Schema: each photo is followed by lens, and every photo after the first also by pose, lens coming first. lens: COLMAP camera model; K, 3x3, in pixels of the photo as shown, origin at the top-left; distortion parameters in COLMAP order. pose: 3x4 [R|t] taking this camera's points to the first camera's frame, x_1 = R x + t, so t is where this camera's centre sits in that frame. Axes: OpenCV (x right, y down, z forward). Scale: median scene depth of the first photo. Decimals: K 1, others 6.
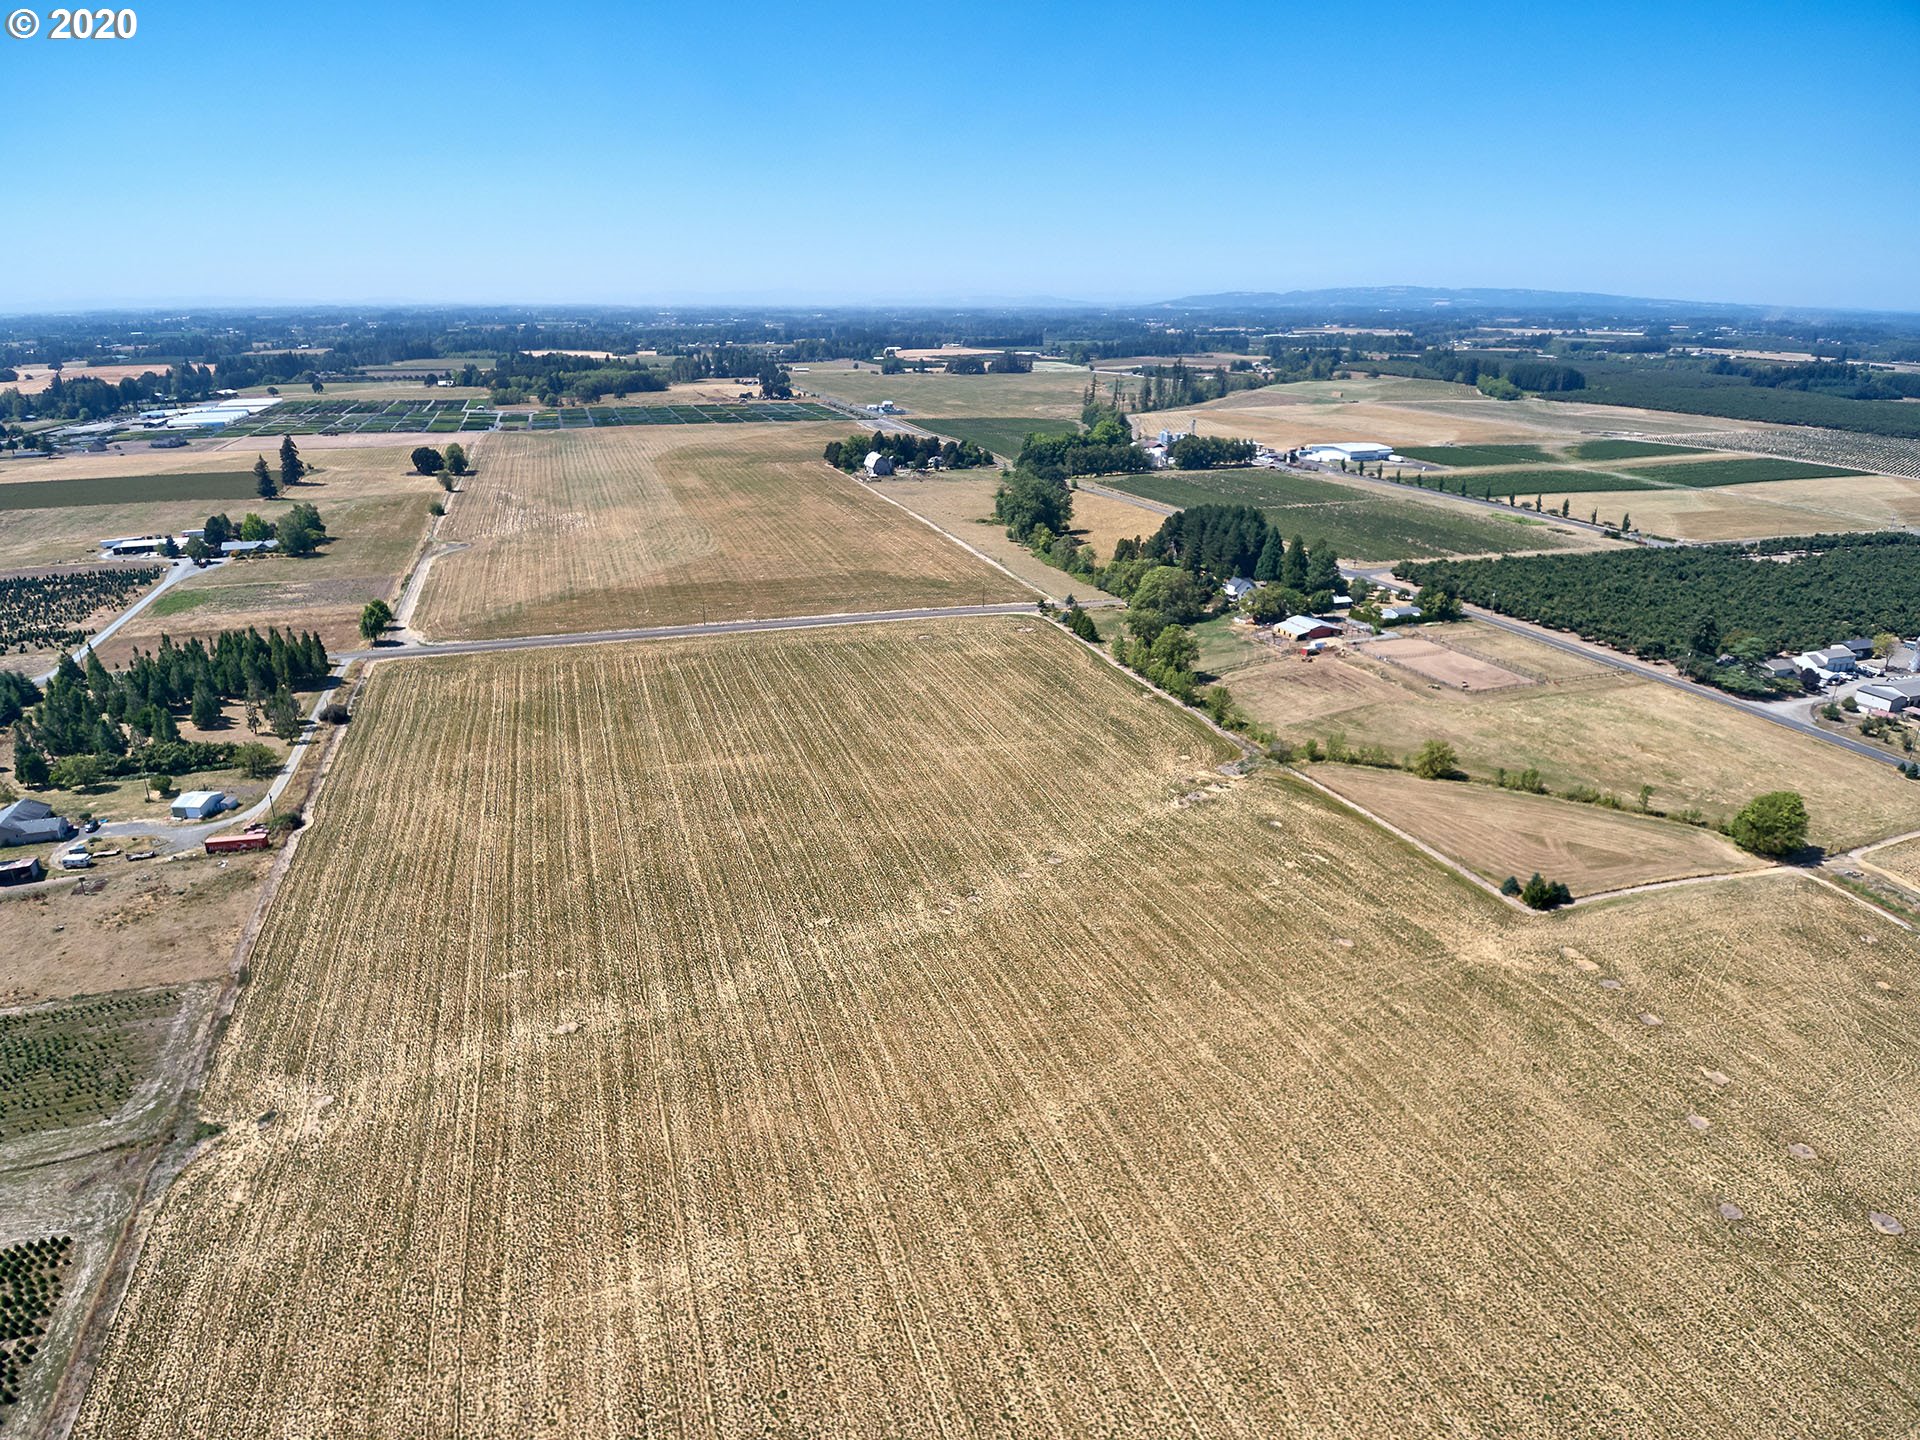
lens RADIAL K [[1143.3, 0, 943.4], [0, 1143.3, 729.5], [0, 0, 1]] dist [0.099617, -0.137761]
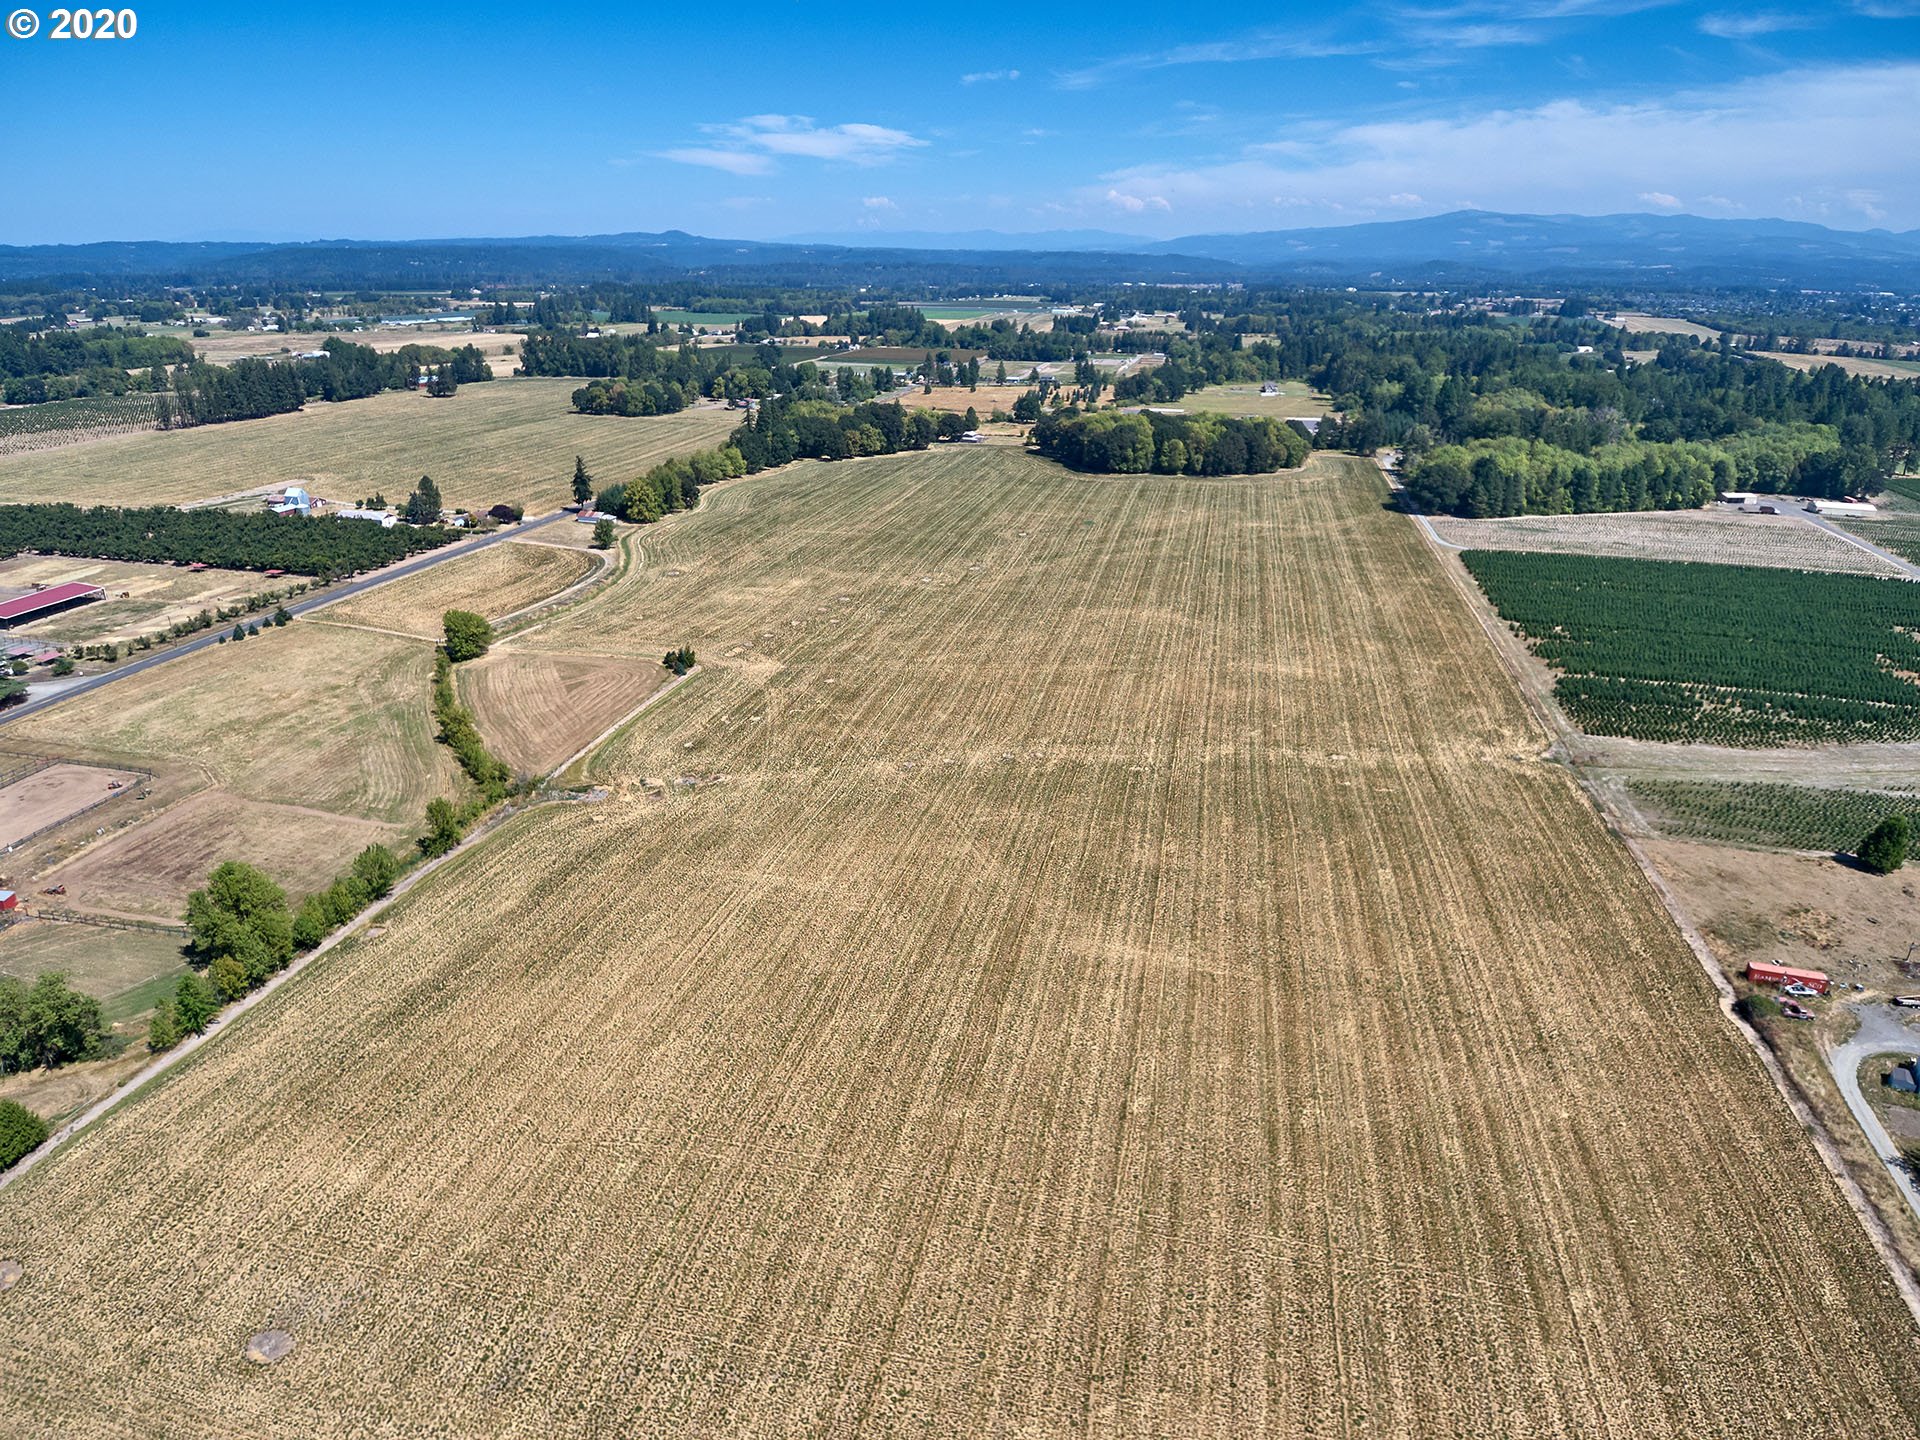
lens RADIAL K [[1143.3, 0, 943.4], [0, 1143.3, 729.5], [0, 0, 1]] dist [0.099617, -0.137761]
pose [[-0.847823, -0.209516, 0.487133, -0.176260], [0.172257, 0.760000, 0.626679, -0.227671], [-0.501521, 0.615226, -0.608255, 0.617008]]
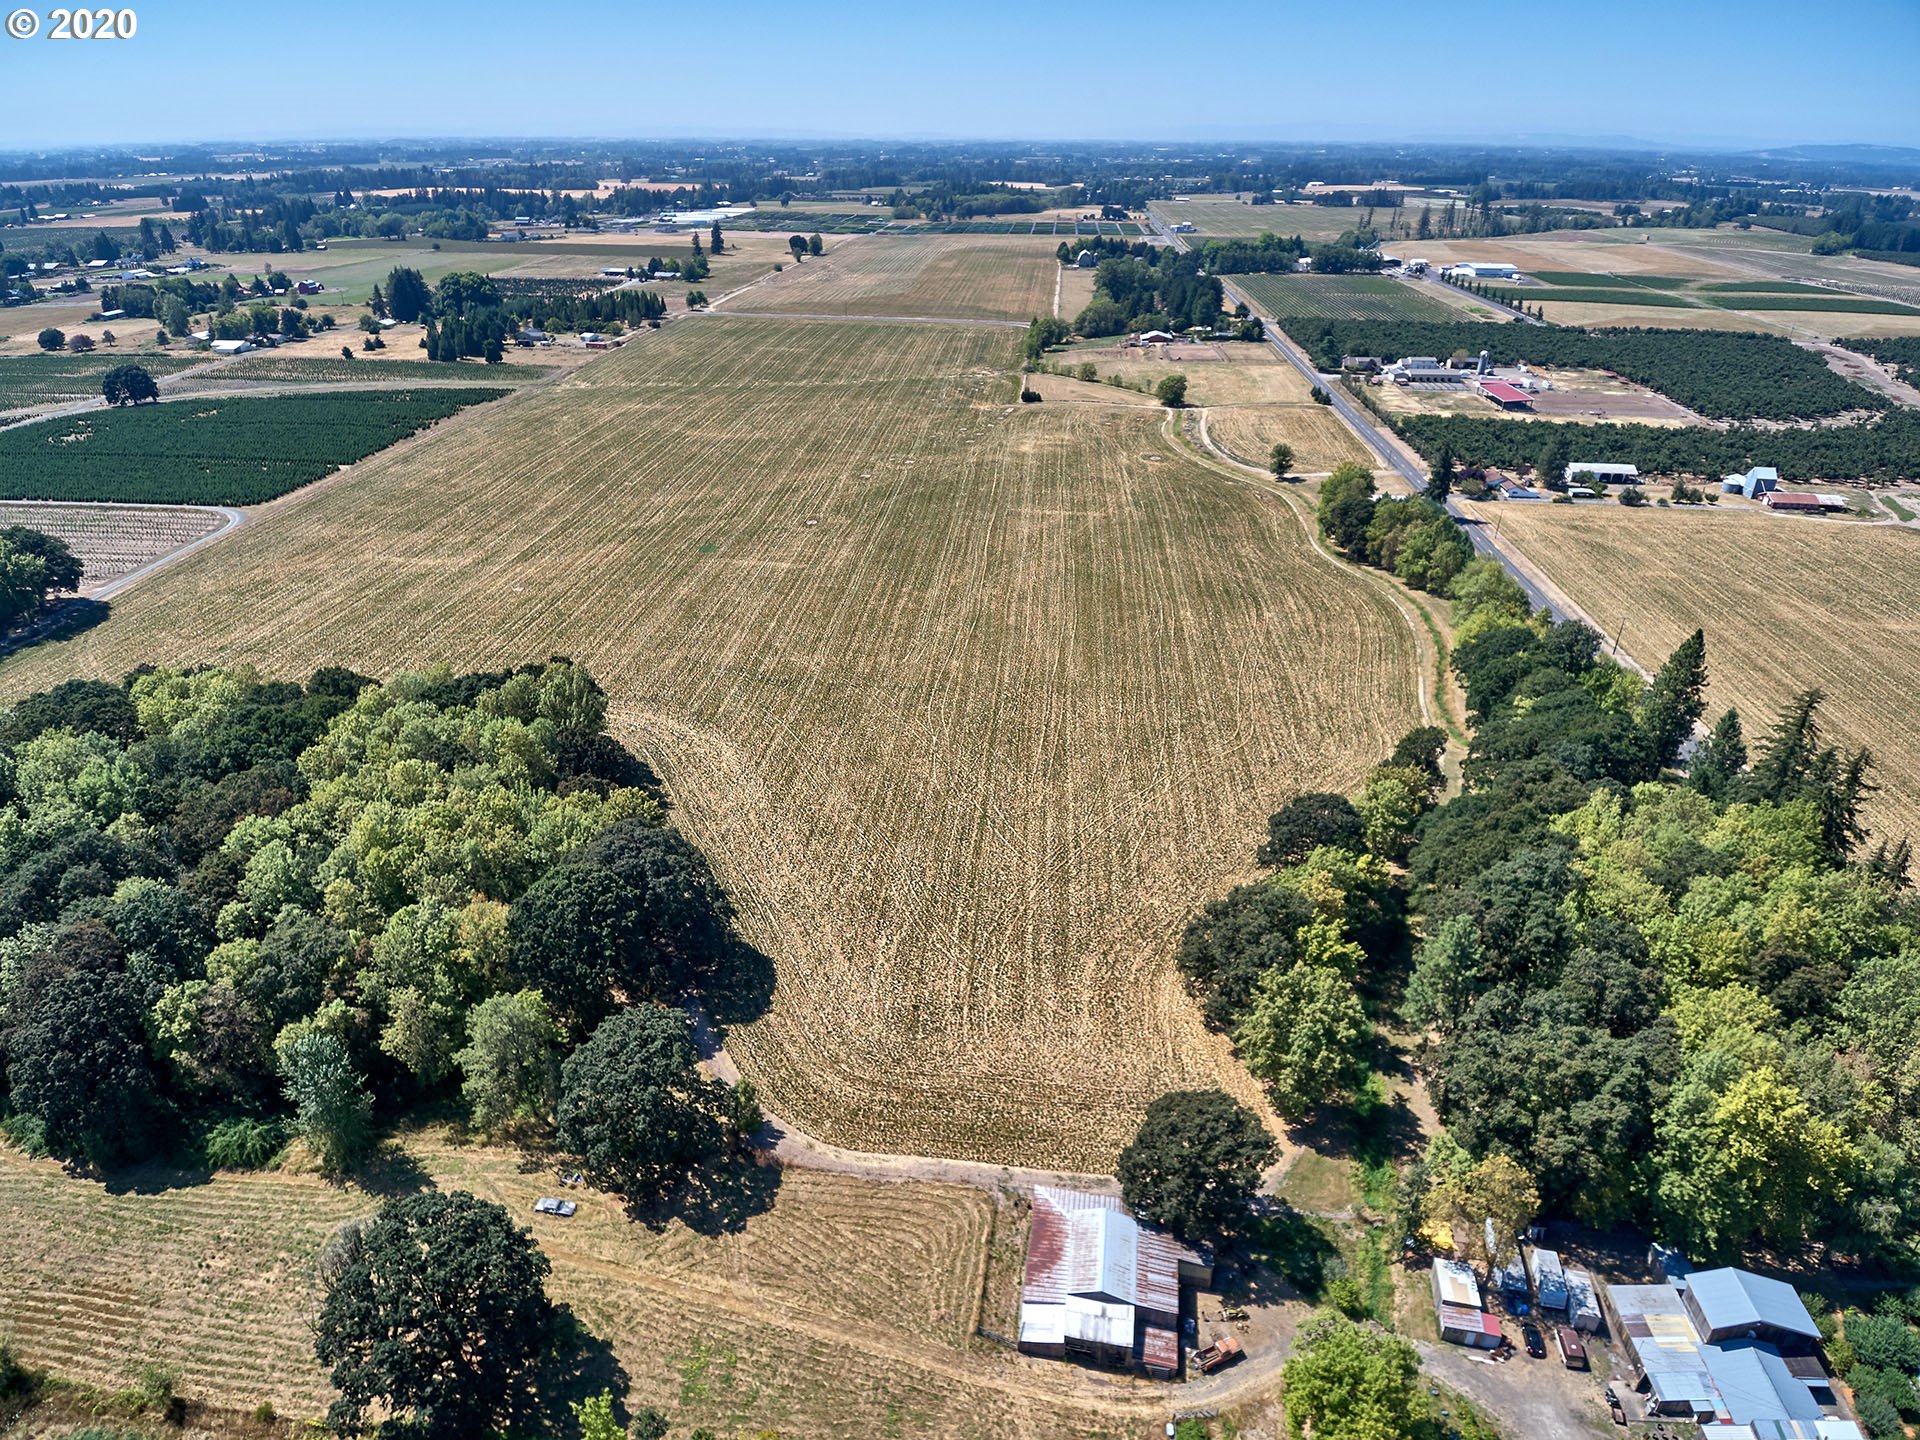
lens RADIAL K [[1143.3, 0, 943.4], [0, 1143.3, 729.5], [0, 0, 1]] dist [0.099617, -0.137761]
pose [[0.917466, 0.186983, -0.351131, 0.457109], [-0.144507, 0.979005, 0.143757, 0.172963], [0.370640, -0.081151, 0.925225, -0.463792]]
